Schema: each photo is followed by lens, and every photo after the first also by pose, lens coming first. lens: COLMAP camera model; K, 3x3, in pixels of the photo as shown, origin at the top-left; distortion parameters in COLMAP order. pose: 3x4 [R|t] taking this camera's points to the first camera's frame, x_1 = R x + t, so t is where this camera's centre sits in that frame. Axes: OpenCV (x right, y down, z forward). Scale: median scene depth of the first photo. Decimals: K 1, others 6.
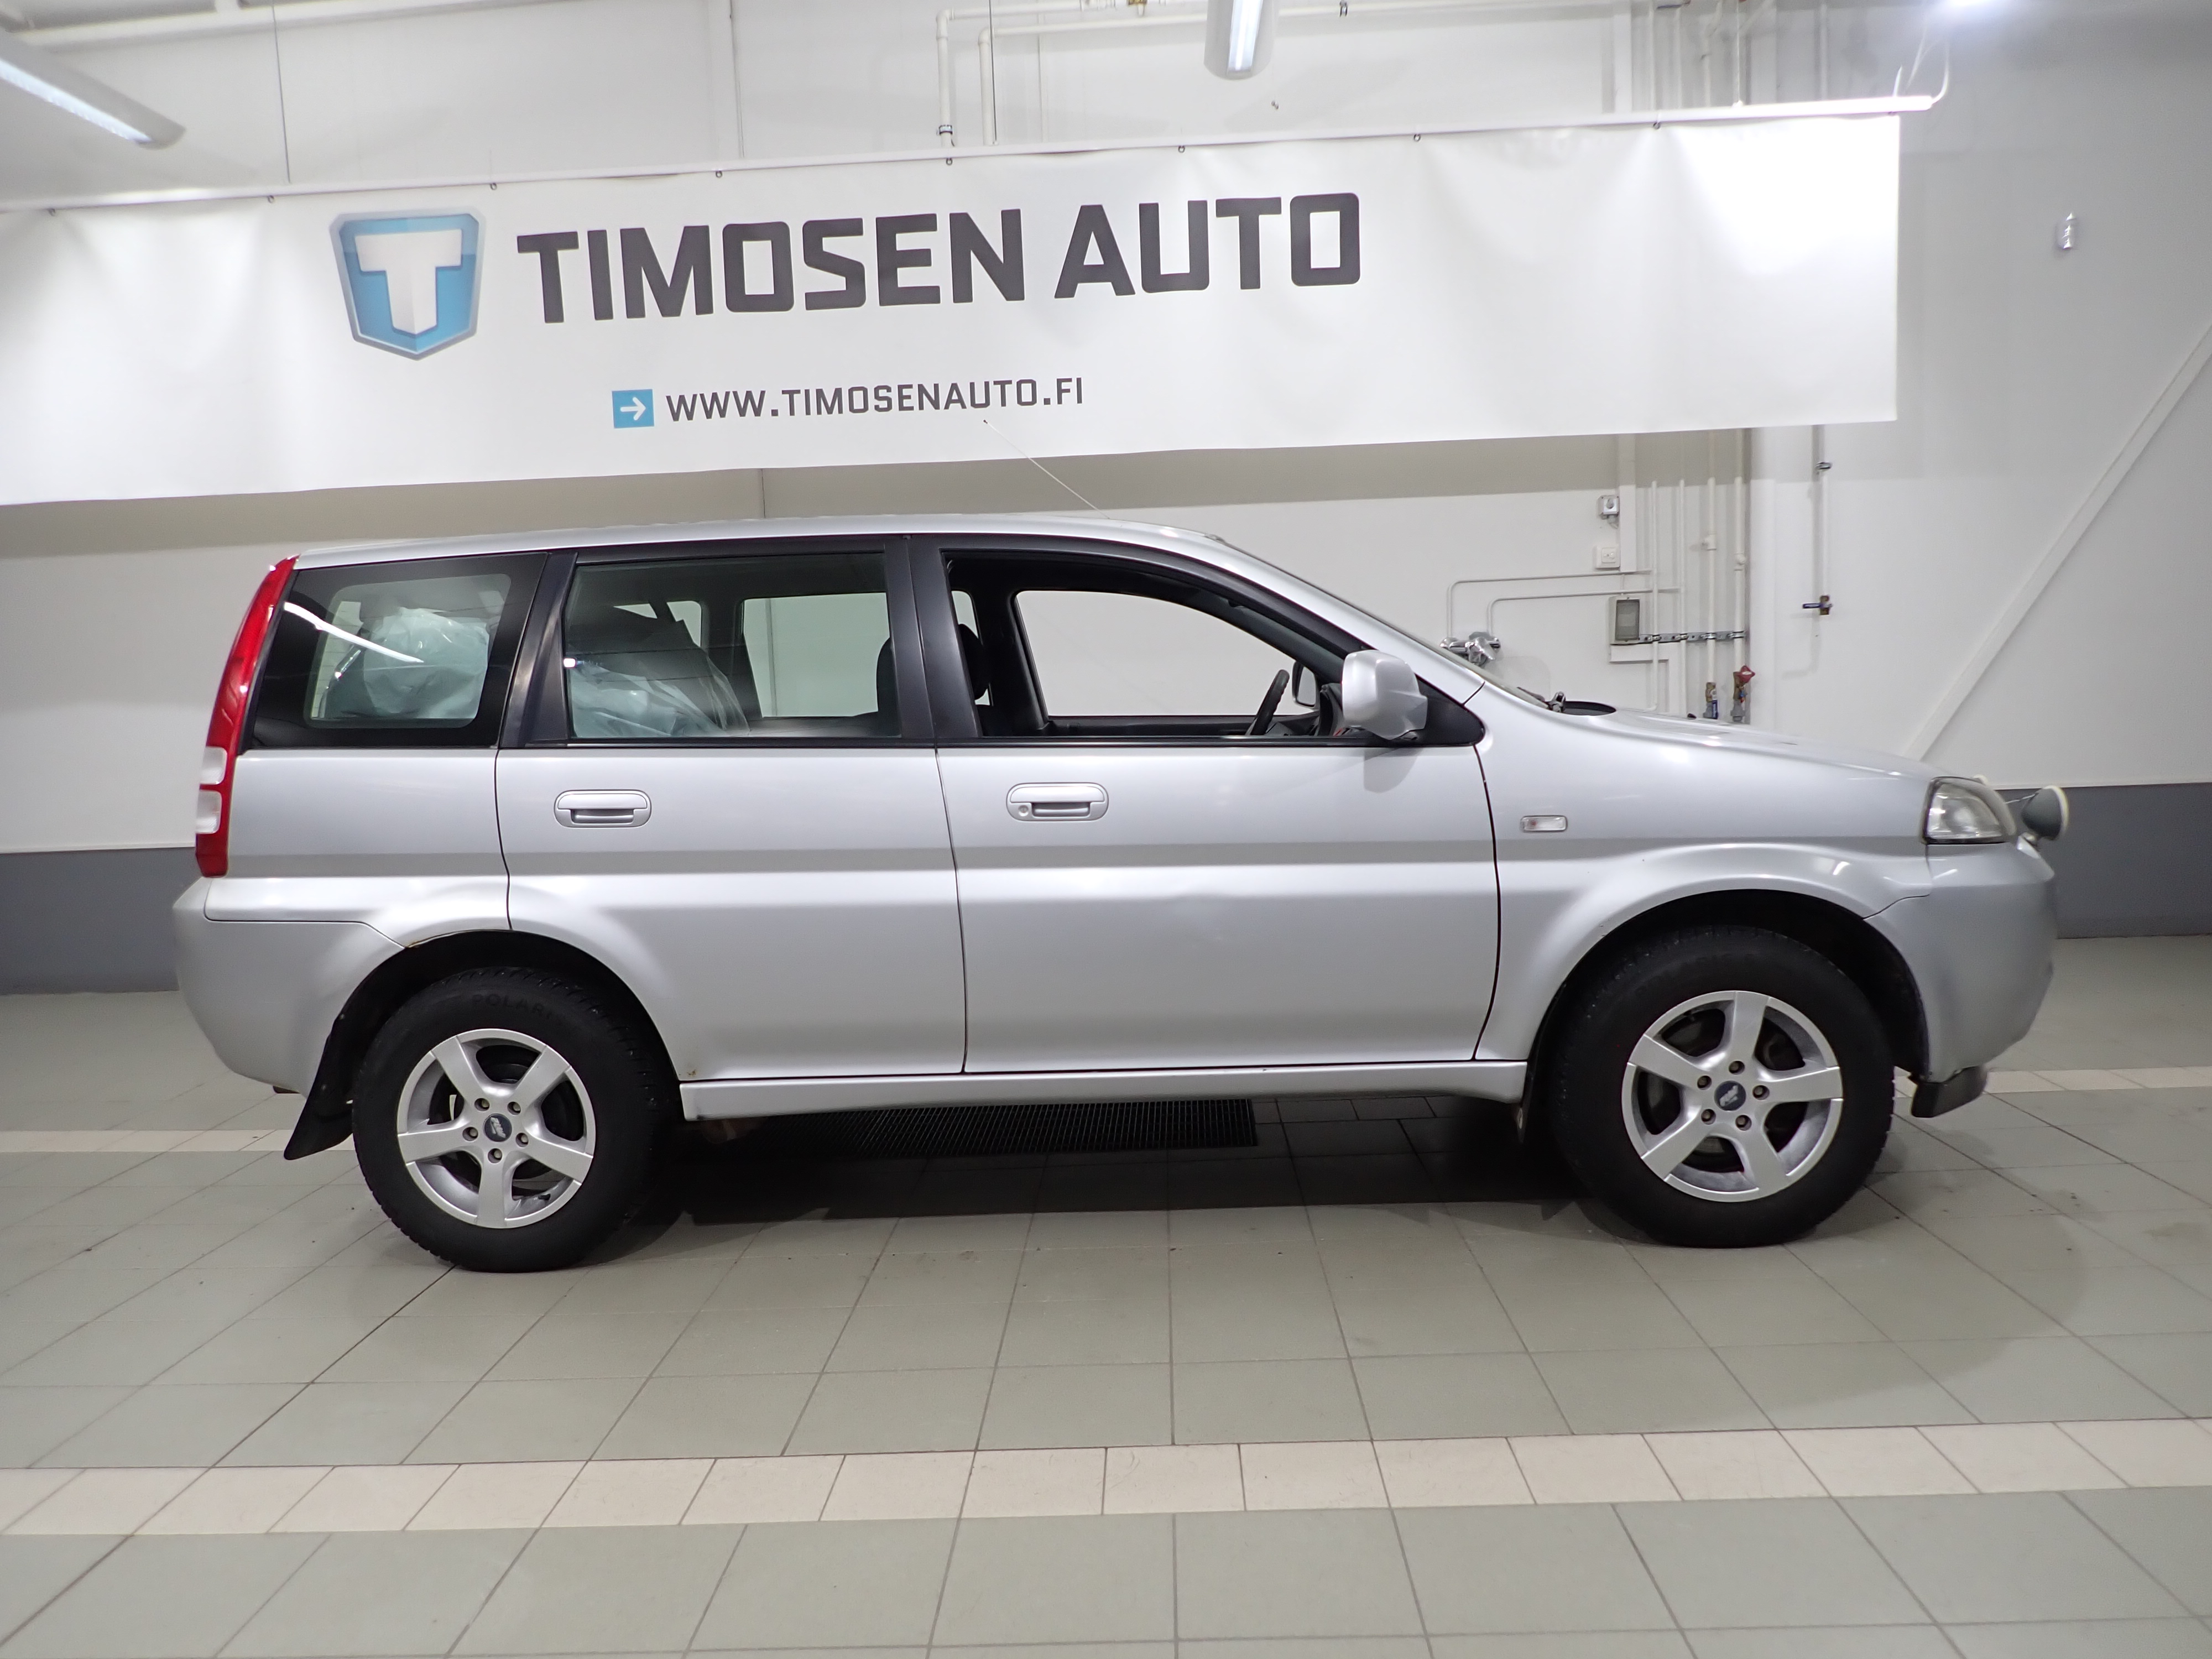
lens RADIAL K [[1625.0, 0, 1094.8], [0, 1625.0, 835.6], [0, 0, 1]] dist [-0.006766, -0.005422]
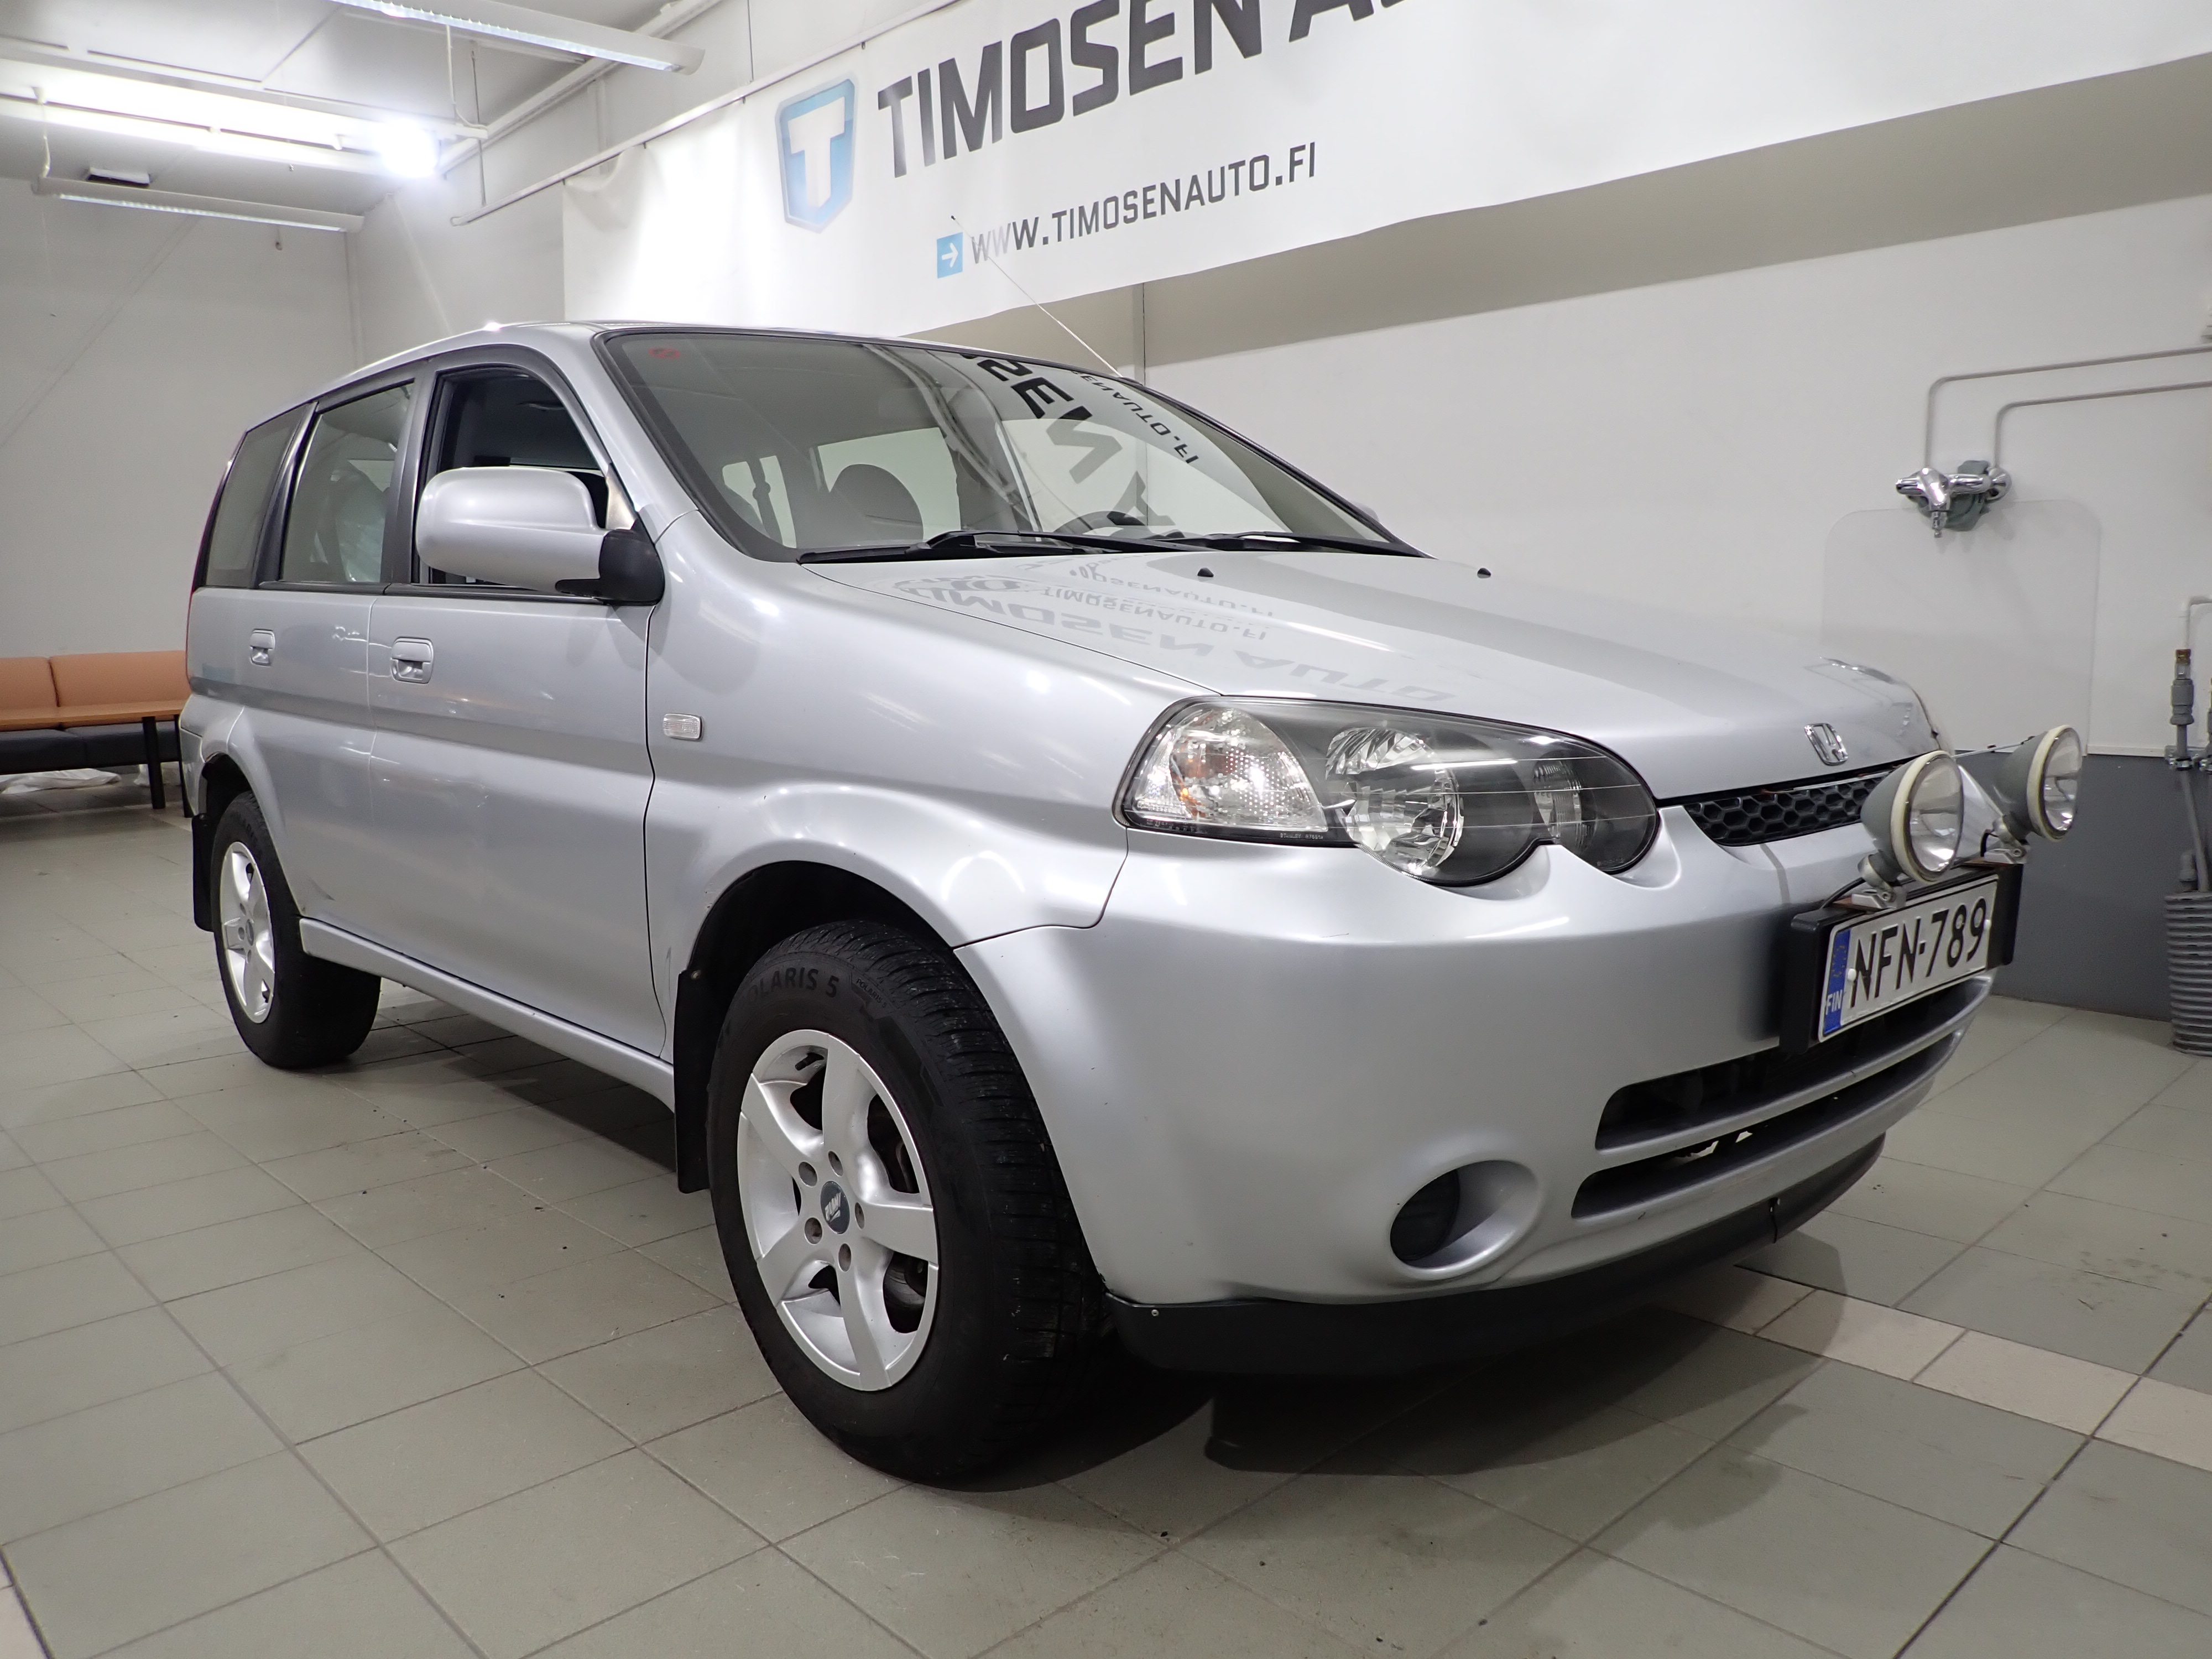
lens RADIAL K [[1624.1, 0, 1095.7], [0, 1624.1, 834.3], [0, 0, 1]] dist [0.002841, -0.006043]
pose [[0.713579, 0.121253, -0.690002, 0.488839], [-0.073912, 0.992442, 0.097964, -0.023268], [0.696665, -0.018906, 0.717148, 0.366839]]
